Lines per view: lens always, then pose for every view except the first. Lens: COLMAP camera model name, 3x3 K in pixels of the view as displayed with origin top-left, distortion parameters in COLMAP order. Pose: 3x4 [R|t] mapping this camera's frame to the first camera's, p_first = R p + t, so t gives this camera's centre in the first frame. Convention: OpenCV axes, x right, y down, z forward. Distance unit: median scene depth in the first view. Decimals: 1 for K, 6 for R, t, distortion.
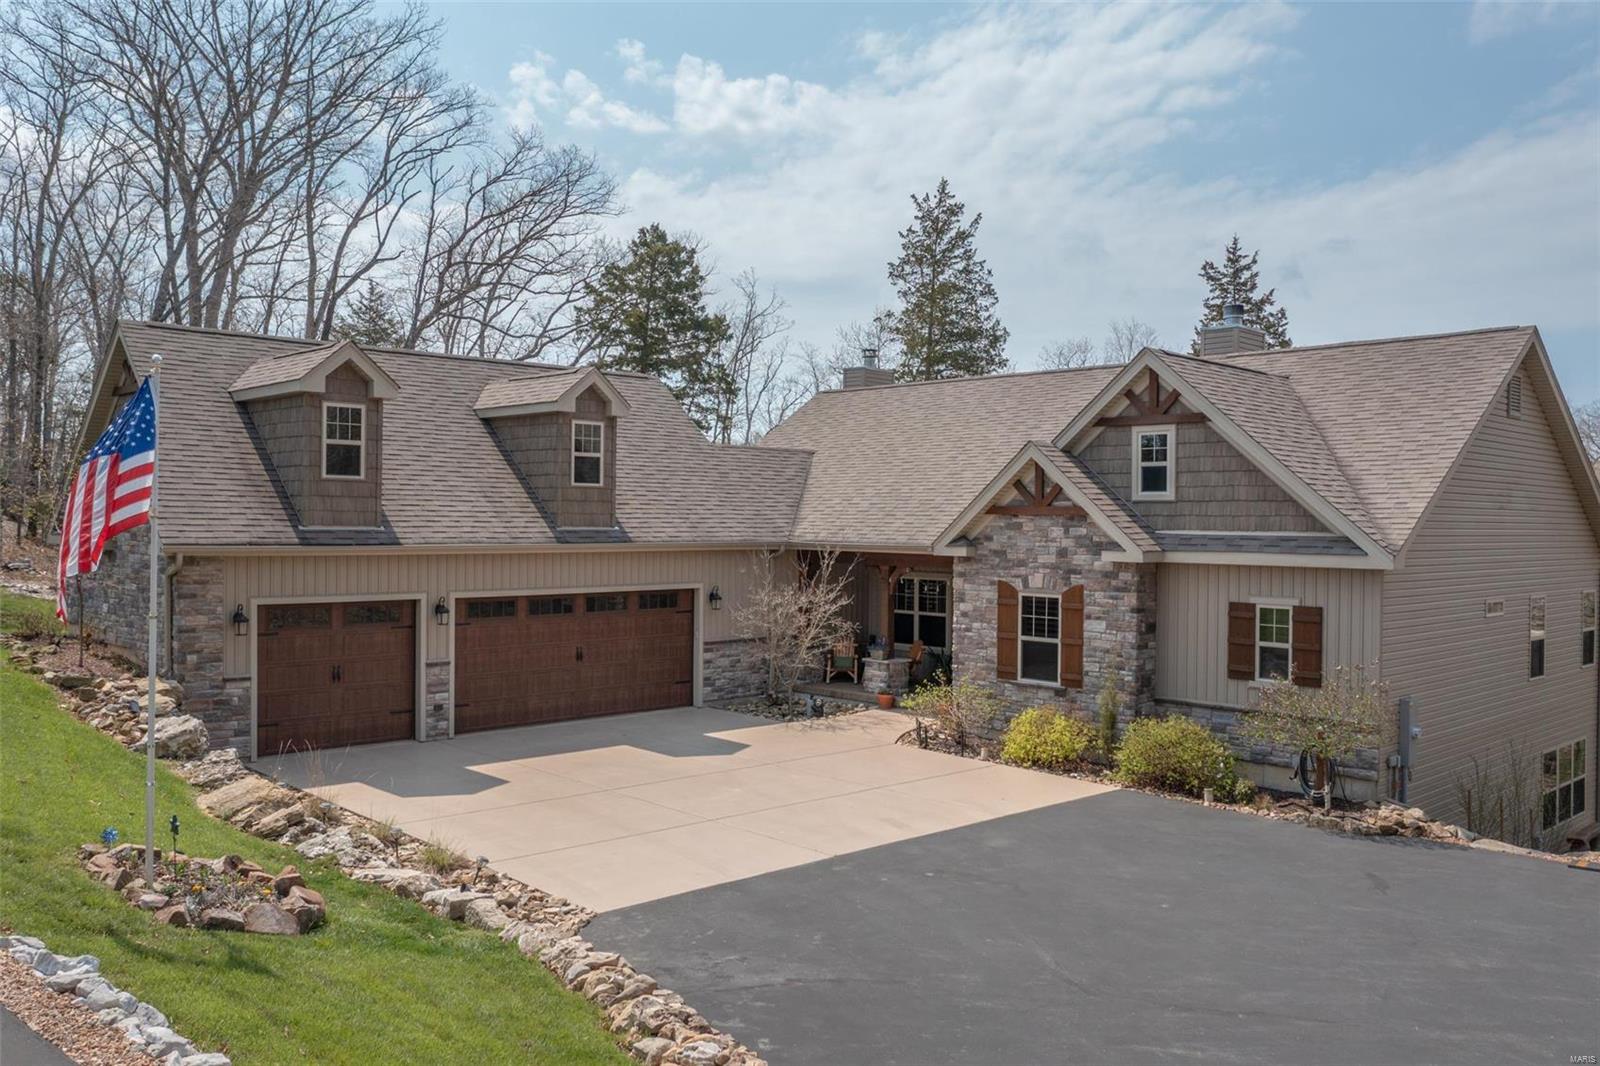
lens RADIAL K [[1272.2, 0, 770.5], [0, 1272.2, 513.5], [0, 0, 1]] dist [-0.004417, 0.000022]
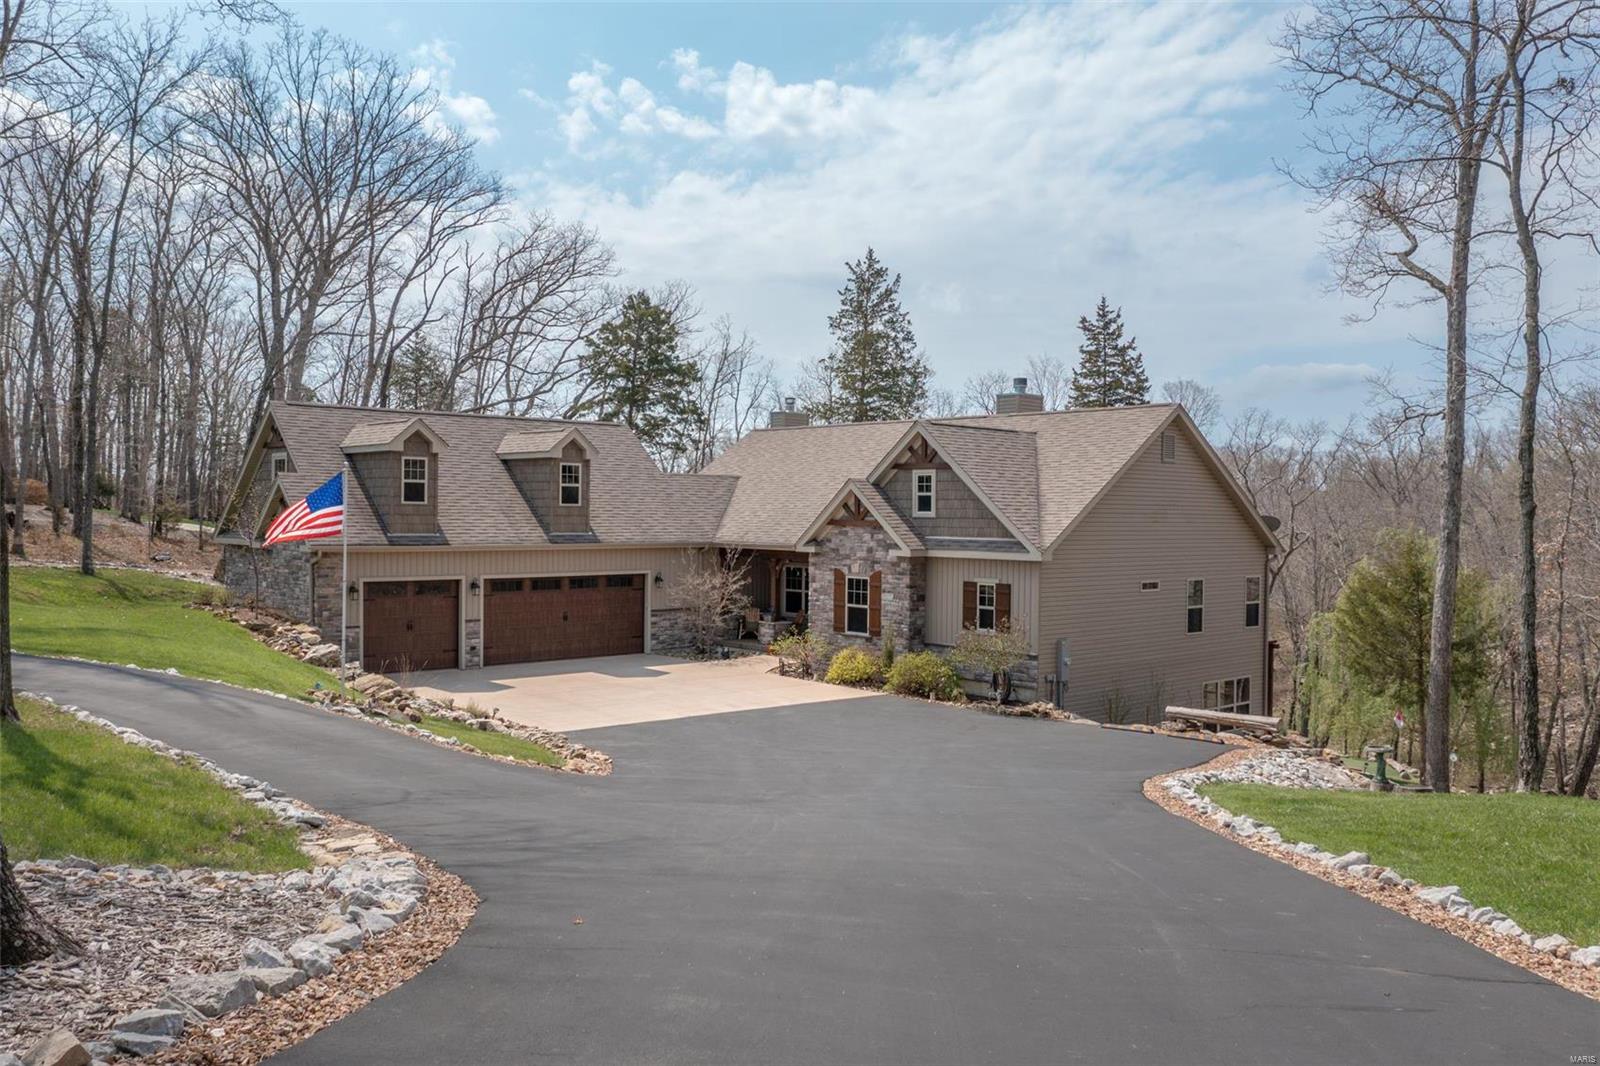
lens RADIAL K [[1272.2, 0, 770.0], [0, 1272.2, 510.5], [0, 0, 1]] dist [-0.004417, 0.000022]
pose [[0.999692, 0.000251, -0.024835, 0.135820], [-0.000162, 0.999993, 0.003604, -0.021993], [0.024836, -0.003599, 0.999685, -0.527368]]
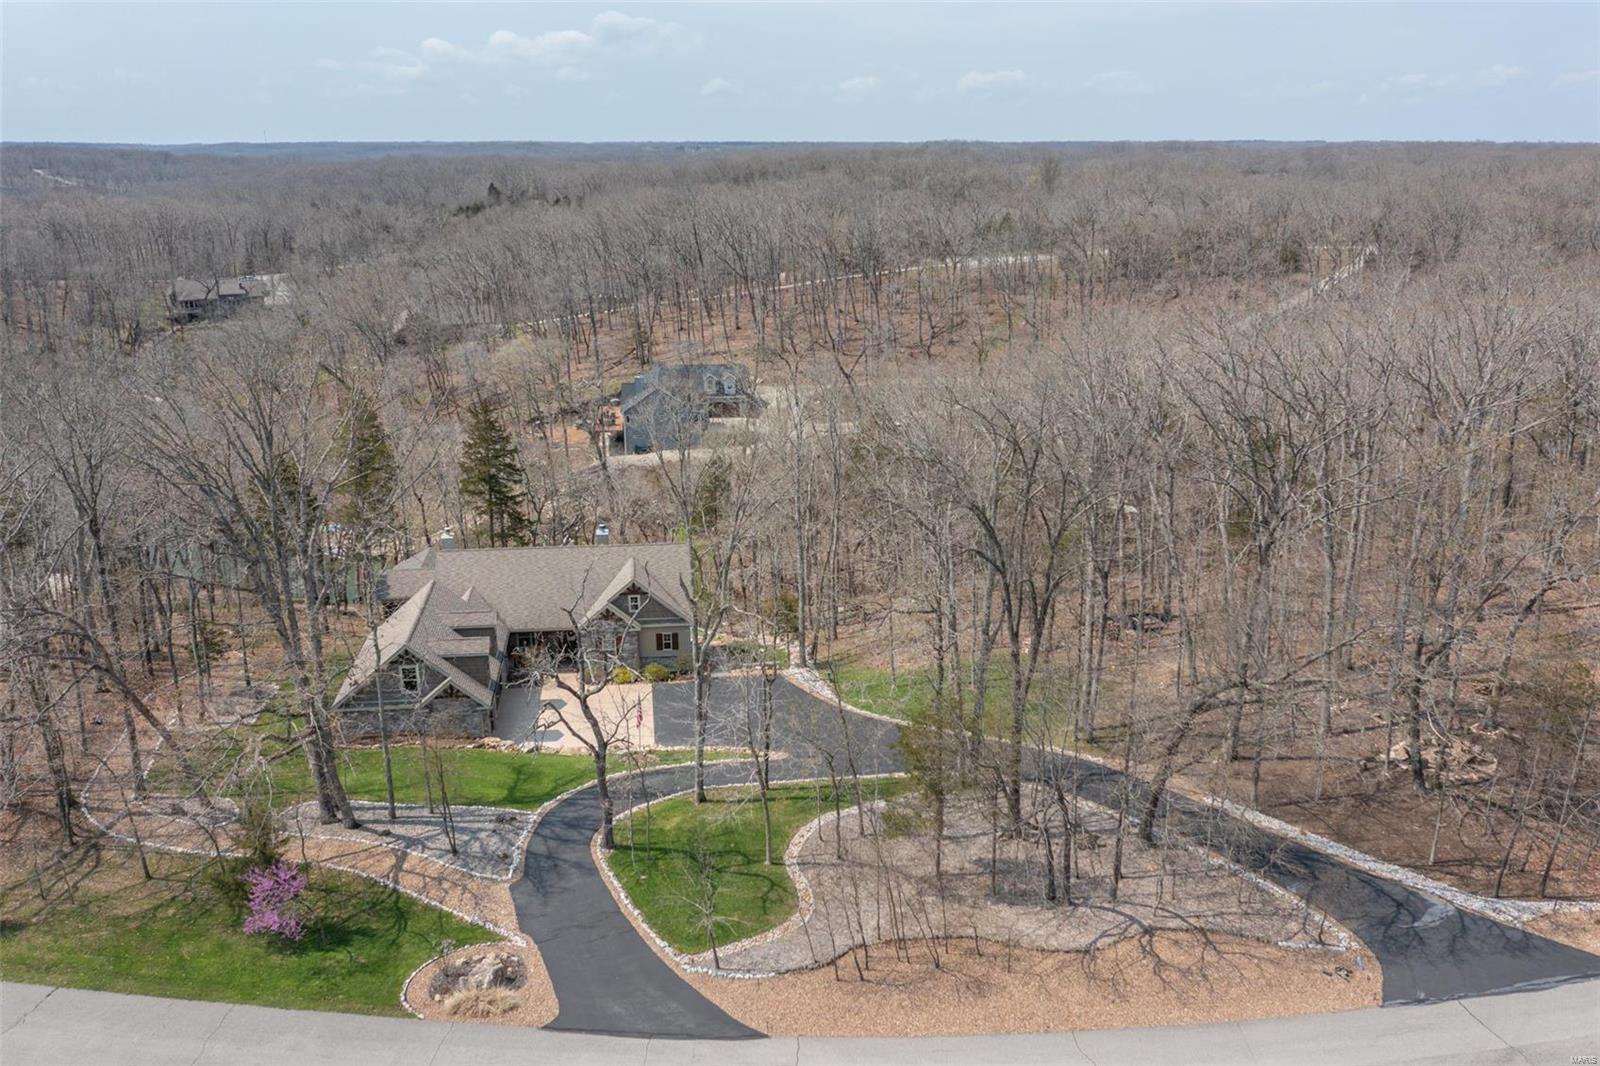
lens RADIAL K [[1272.2, 0, 787.1], [0, 1272.2, 533.5], [0, 0, 1]] dist [-0.004417, 0.000022]
pose [[0.608421, -0.240375, 0.756336, -2.200236], [0.008786, 0.955009, 0.296448, -1.319879], [-0.793566, -0.173720, 0.583159, -1.558353]]
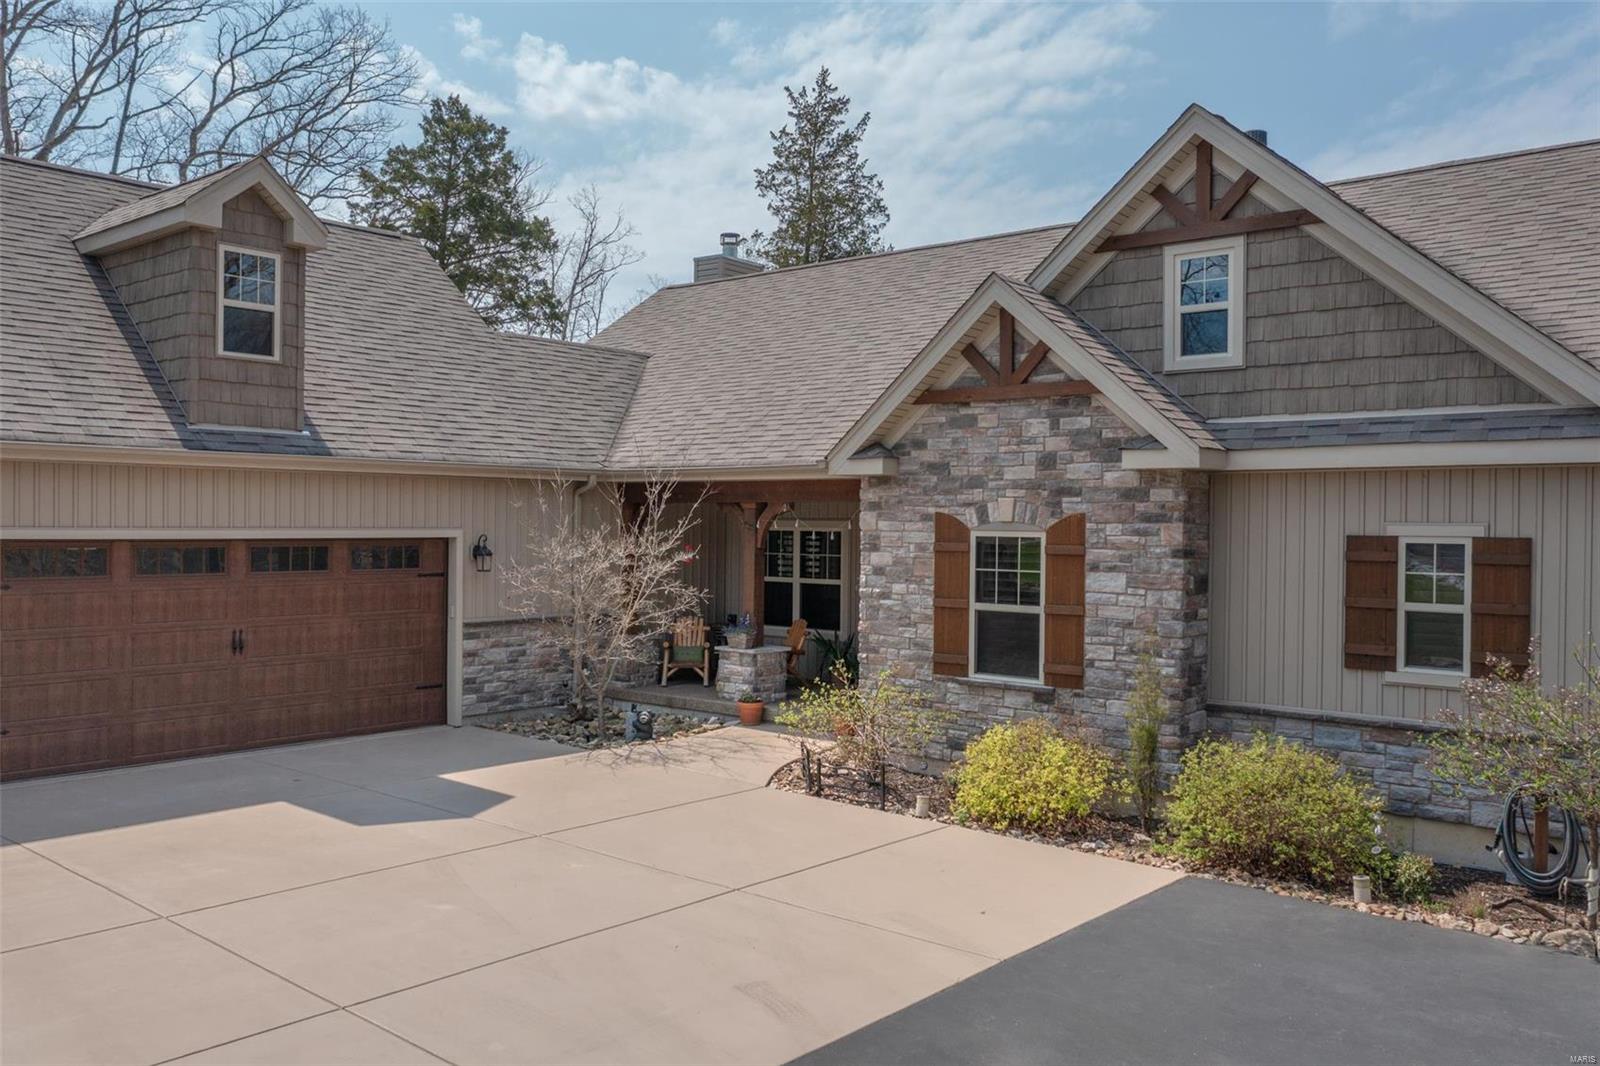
lens RADIAL K [[1272.2, 0, 770.4], [0, 1272.2, 512.9], [0, 0, 1]] dist [-0.004417, 0.000022]
pose [[0.994162, 0.000536, 0.107892, 0.034111], [-0.000493, 1.000000, -0.000426, 0.051667], [-0.107893, 0.000370, 0.994162, 0.394601]]
